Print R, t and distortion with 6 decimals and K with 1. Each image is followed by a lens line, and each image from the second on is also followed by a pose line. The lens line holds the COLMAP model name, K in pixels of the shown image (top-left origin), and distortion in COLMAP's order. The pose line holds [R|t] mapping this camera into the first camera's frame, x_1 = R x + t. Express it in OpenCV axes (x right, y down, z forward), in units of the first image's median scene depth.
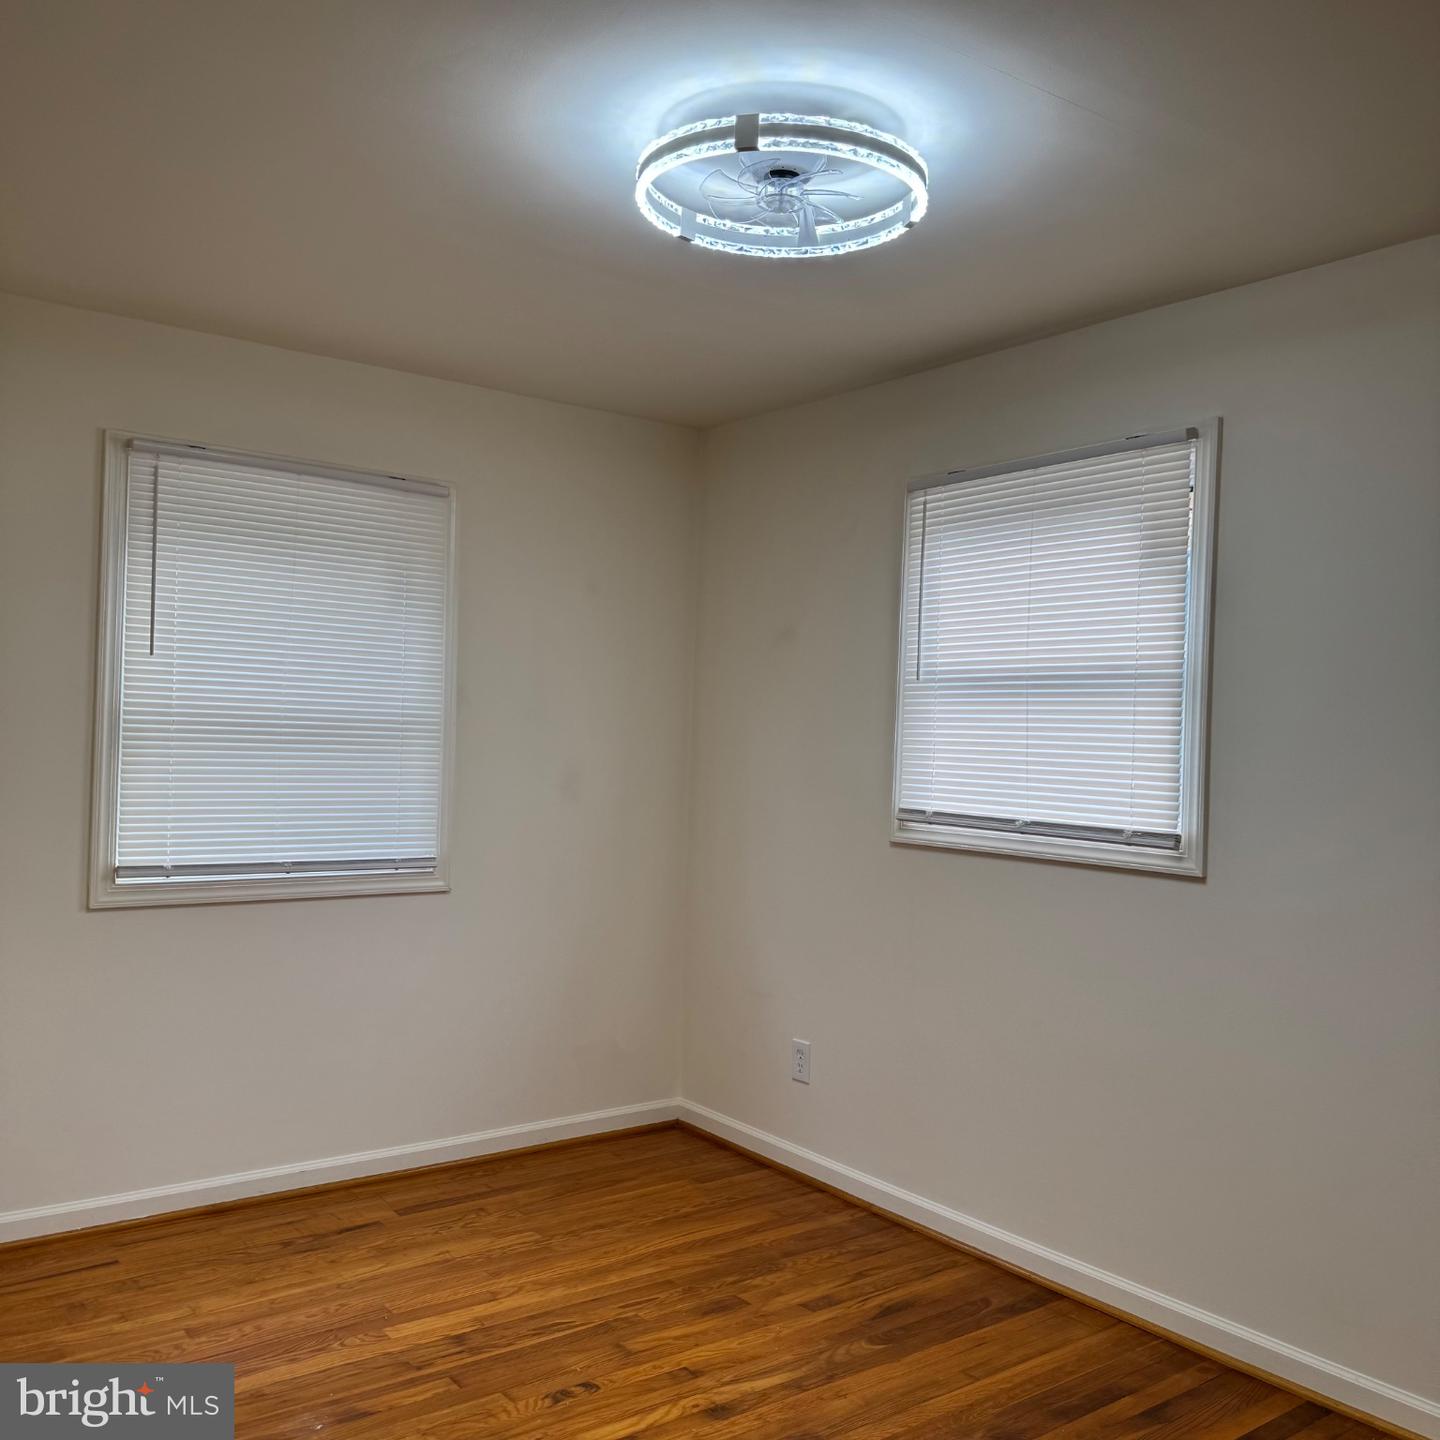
lens RADIAL K [[1294.9, 0, 720.0], [0, 1294.9, 750.4], [0, 0, 1]] dist [-0.031989, -0.010234]
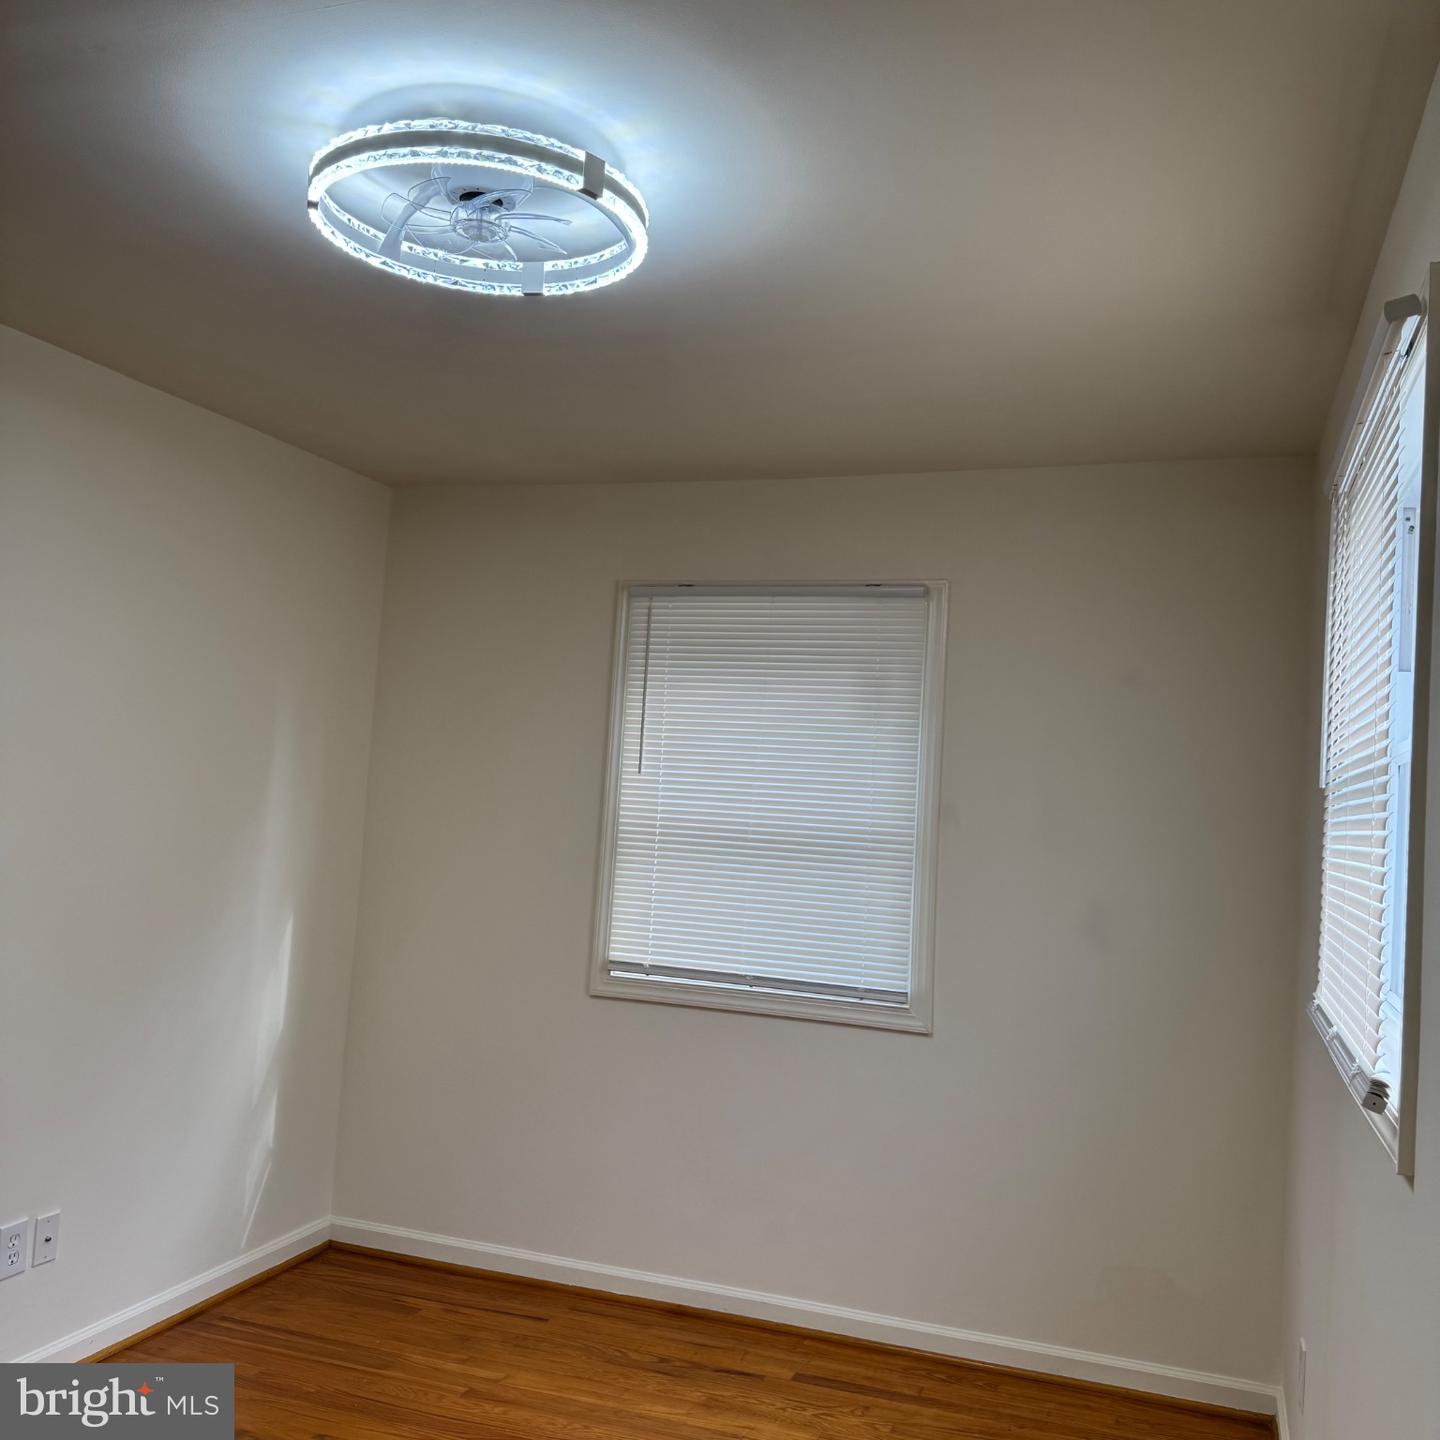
lens RADIAL K [[1336.8, 0, 720.0], [0, 1336.8, 720.0], [0, 0, 1]] dist [-0.017446, -0.008002]
pose [[0.552226, -0.061816, -0.831399, 0.538675], [-0.053849, 0.992520, -0.109563, 0.003633], [0.831953, 0.105273, 0.544767, 0.395720]]
